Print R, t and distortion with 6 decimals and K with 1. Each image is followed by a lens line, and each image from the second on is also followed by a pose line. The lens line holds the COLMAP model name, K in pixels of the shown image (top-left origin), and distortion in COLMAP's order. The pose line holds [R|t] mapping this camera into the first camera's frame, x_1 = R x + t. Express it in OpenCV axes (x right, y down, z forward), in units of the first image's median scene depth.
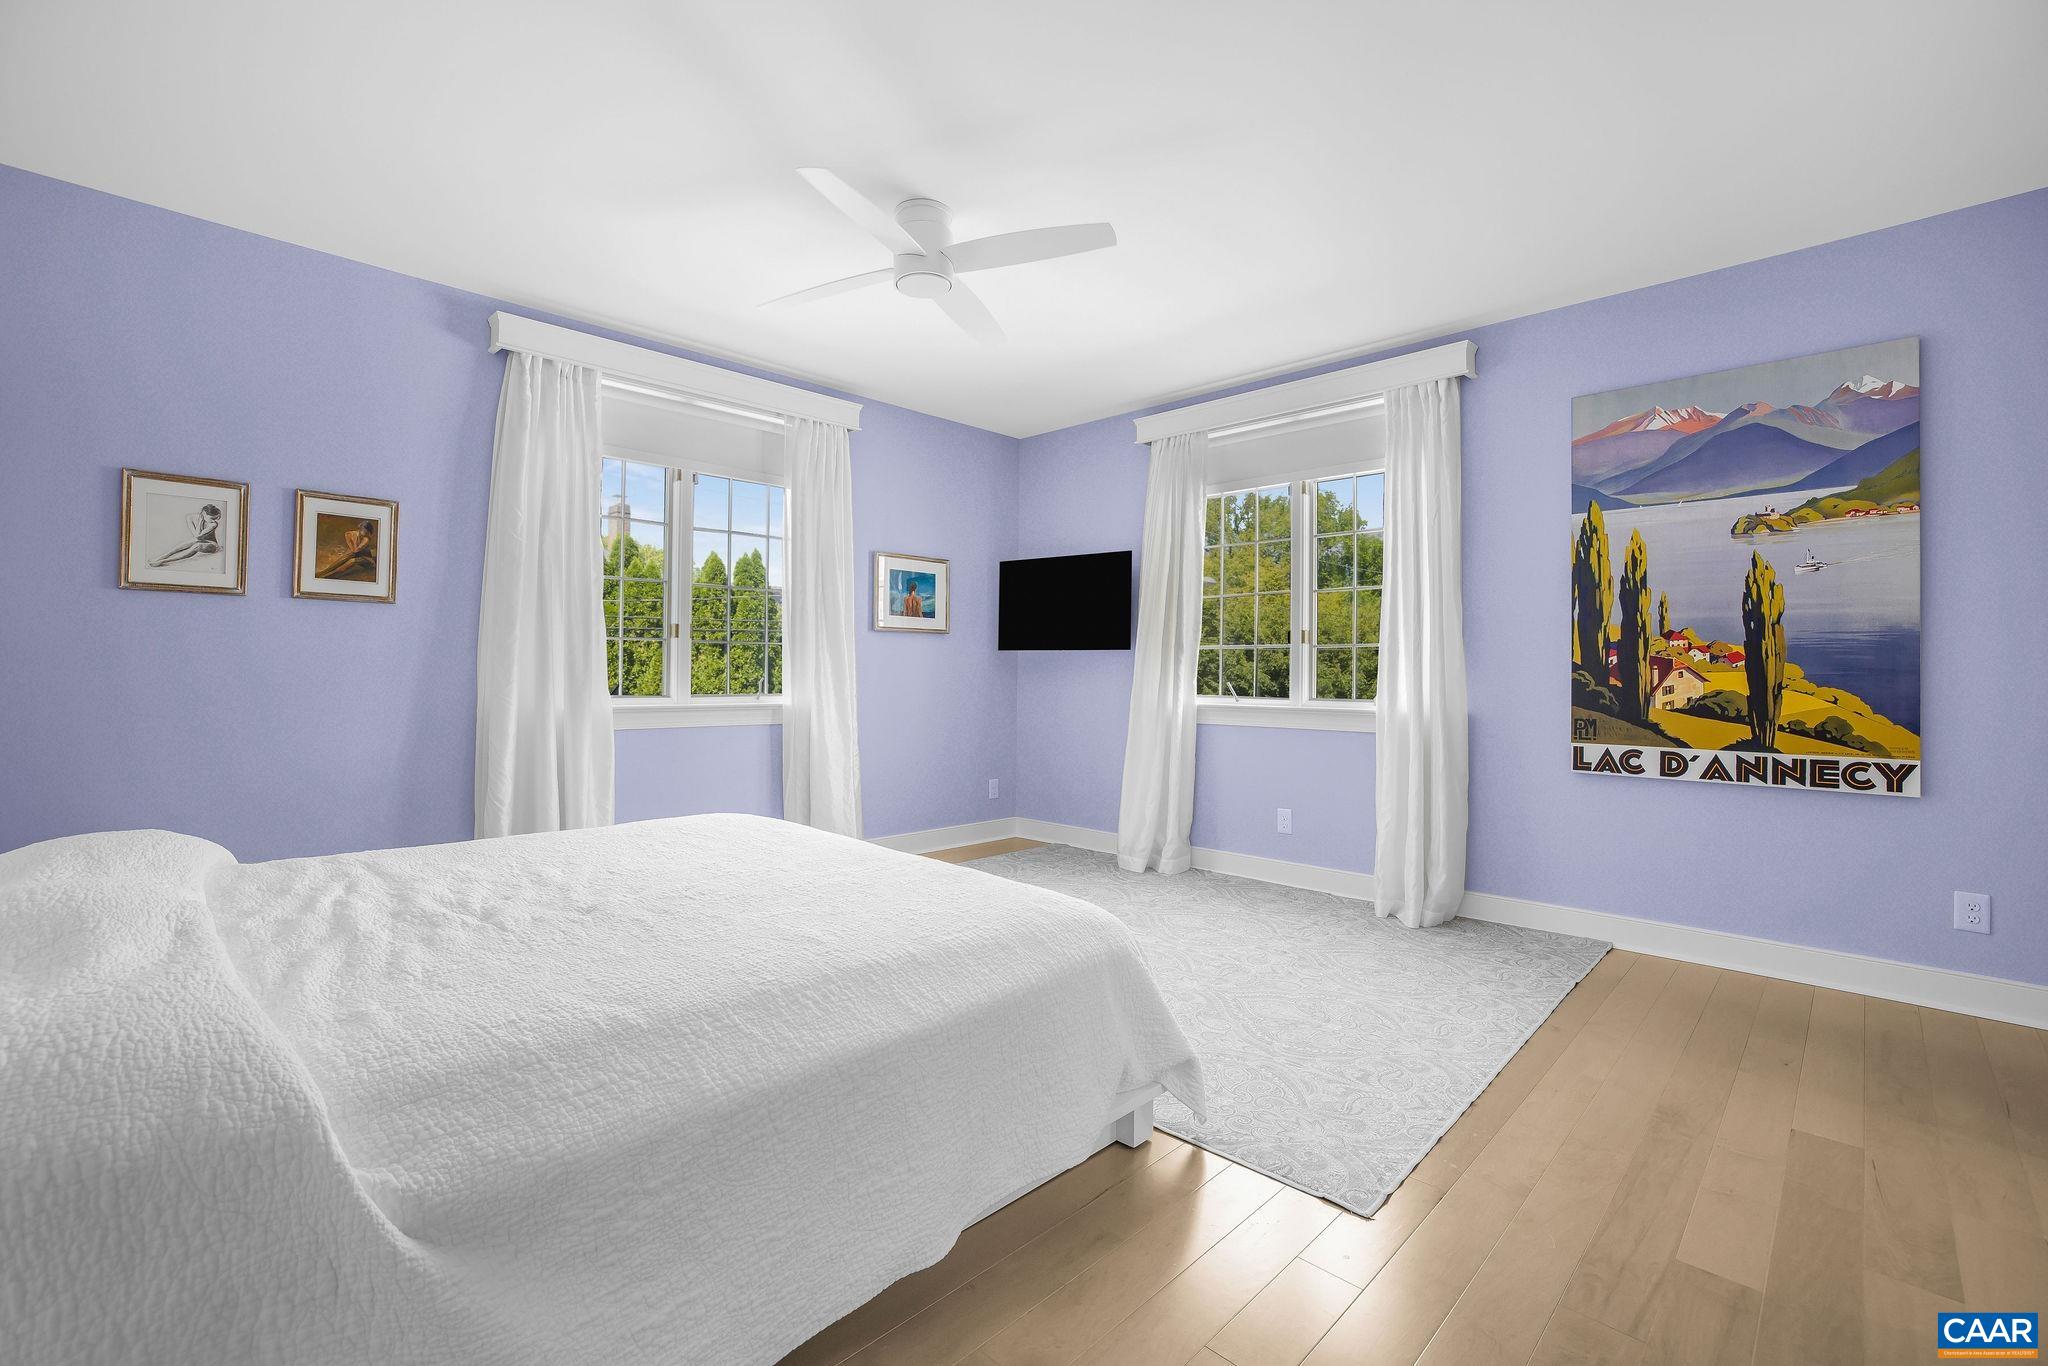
lens RADIAL K [[891.4, 0, 1026.3], [0, 891.4, 667.7], [0, 0, 1]] dist [-0.031305, 0.005695]
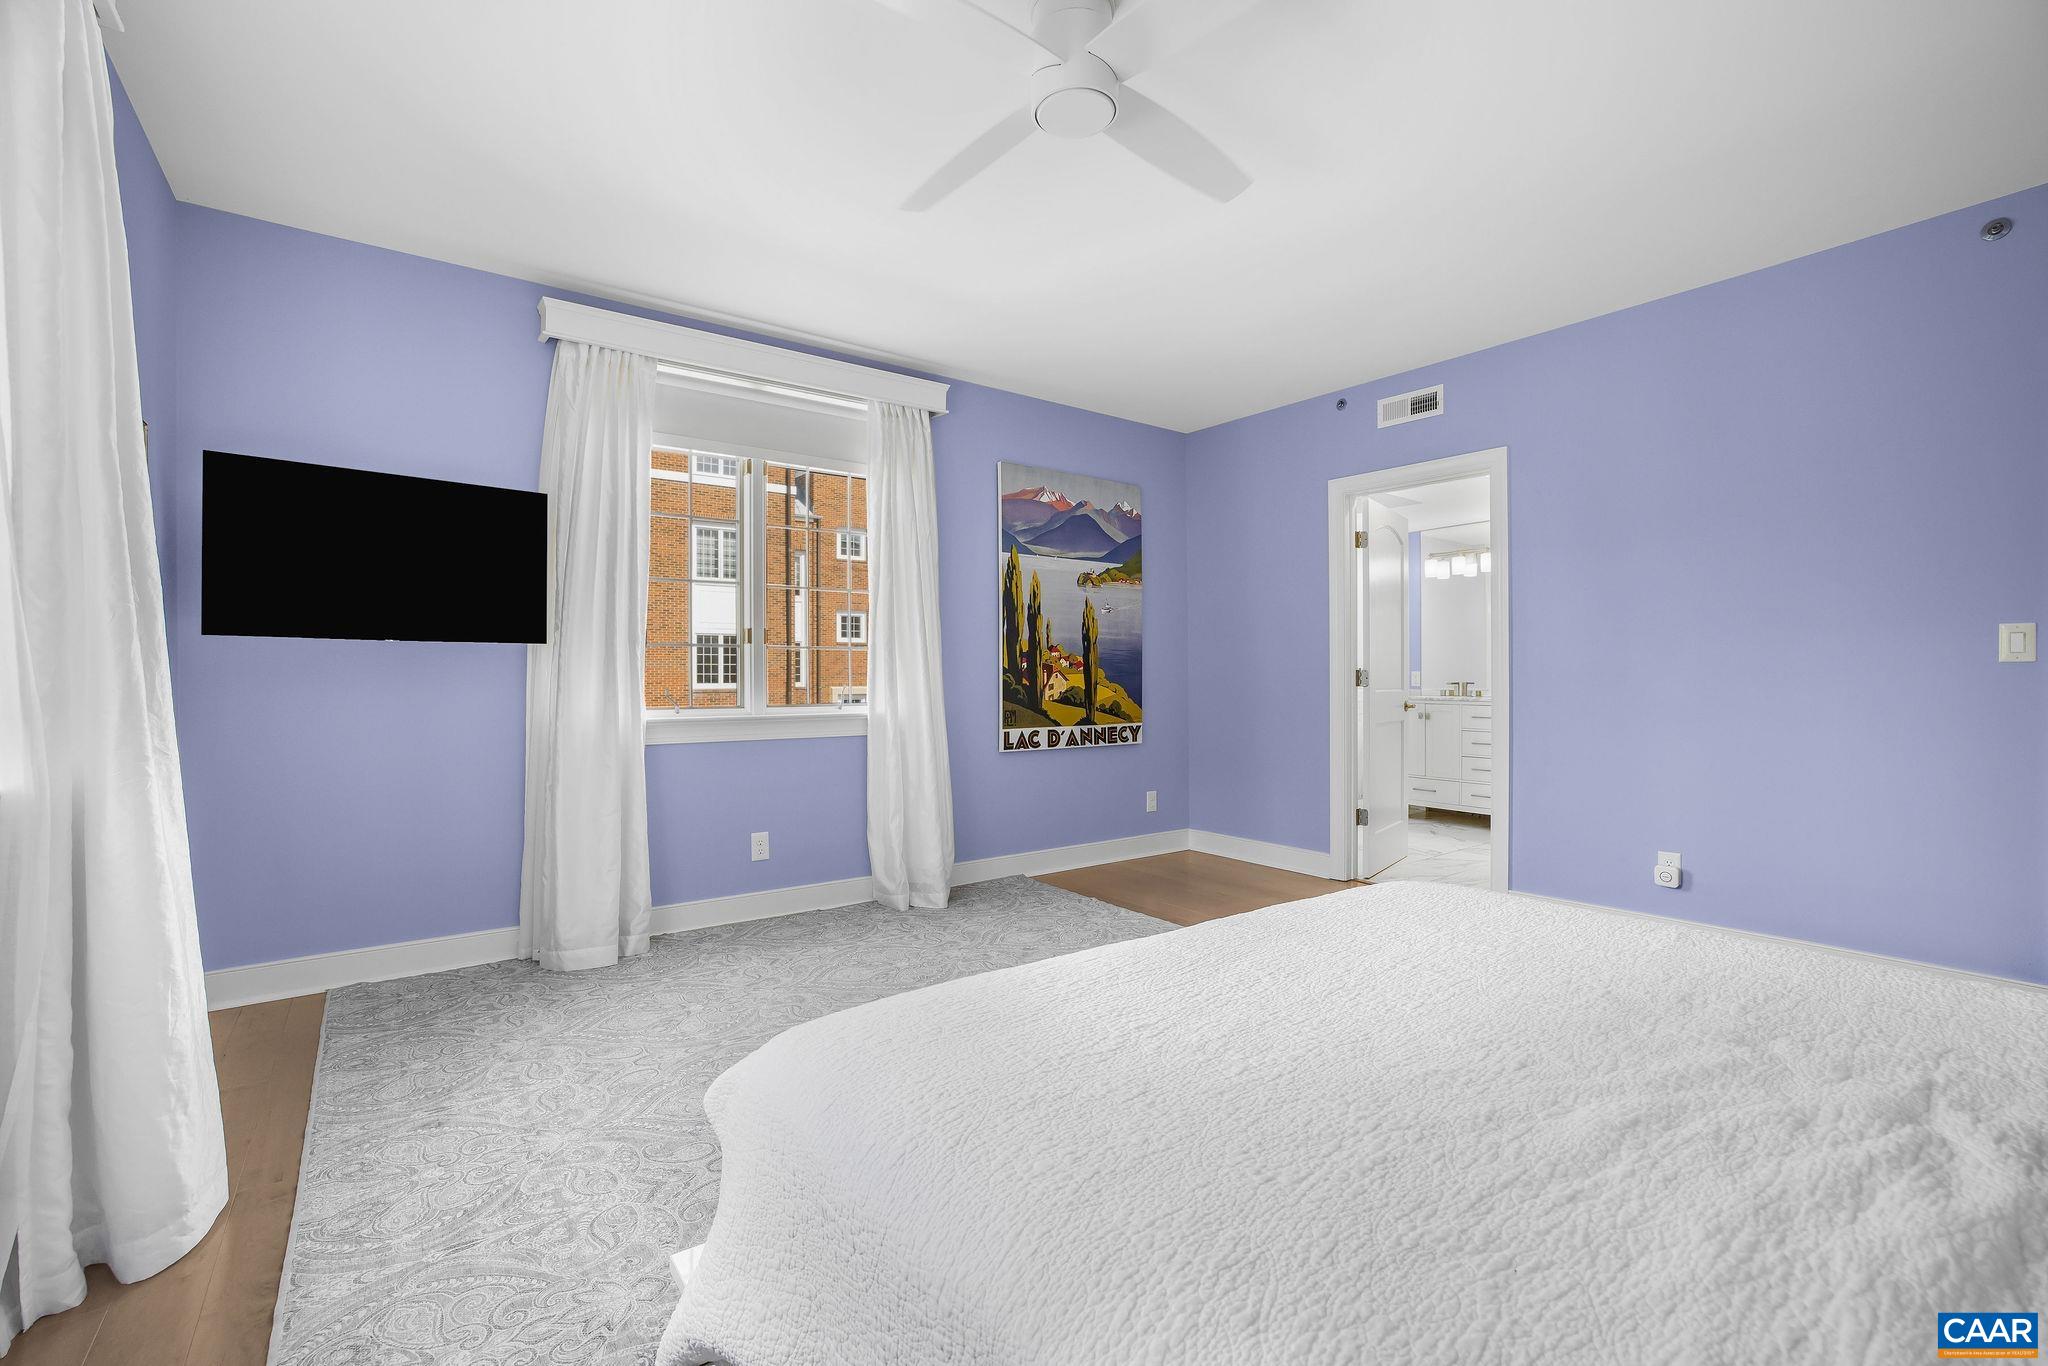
lens RADIAL K [[891.4, 0, 1016.4], [0, 891.4, 676.5], [0, 0, 1]] dist [-0.031305, 0.005695]
pose [[0.154311, -0.004818, 0.988011, -0.707382], [0.000355, 0.999988, 0.004821, 0.001670], [-0.988022, -0.000394, 0.154311, 0.823415]]
